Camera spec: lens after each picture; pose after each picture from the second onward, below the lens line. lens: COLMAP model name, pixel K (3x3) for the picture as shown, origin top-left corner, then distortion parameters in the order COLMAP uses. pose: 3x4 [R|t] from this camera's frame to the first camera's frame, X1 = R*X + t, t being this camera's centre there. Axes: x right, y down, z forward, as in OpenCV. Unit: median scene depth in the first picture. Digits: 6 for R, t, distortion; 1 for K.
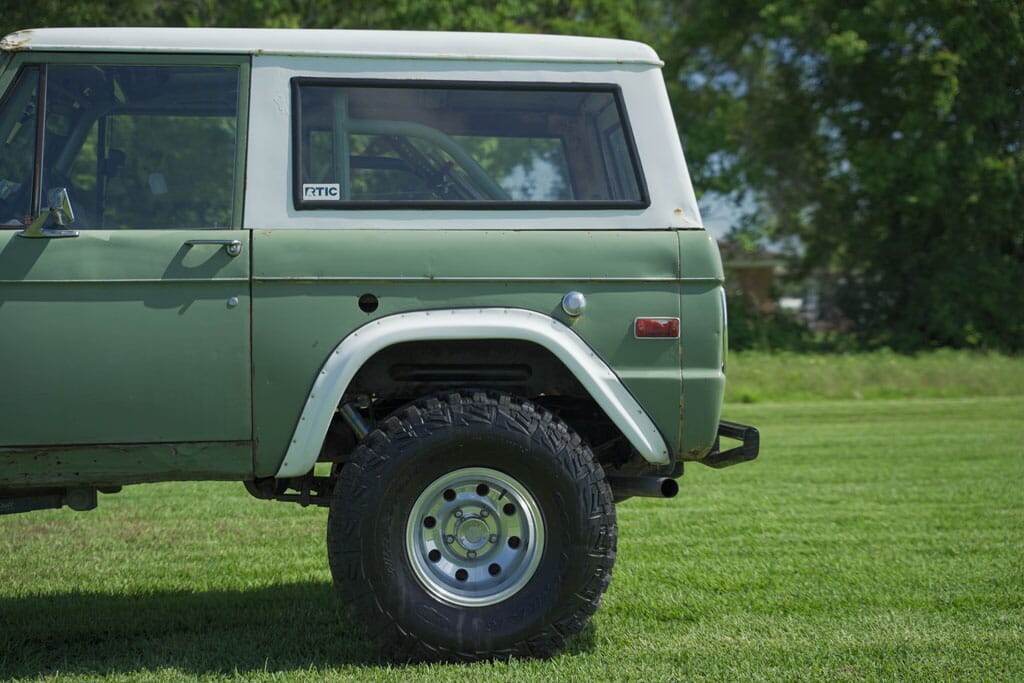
lens RADIAL K [[1822.2, 0, 512.0], [0, 1822.2, 341.5], [0, 0, 1]] dist [0.284777, 0.082380]
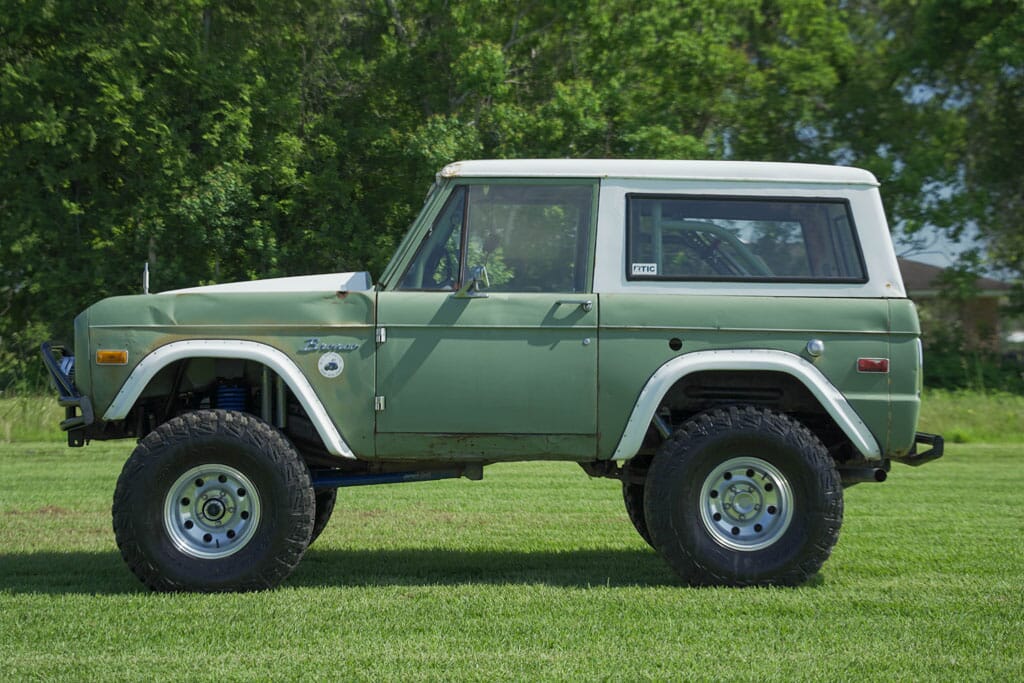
lens RADIAL K [[2291.1, 0, 510.7], [0, 2291.1, 288.5], [0, 0, 1]] dist [0.374017, -0.104857]
pose [[0.997310, 0.018551, -0.070916, -0.079767], [-0.021158, 0.999121, -0.036188, 0.004101], [0.070182, 0.037591, 0.996826, -0.869612]]
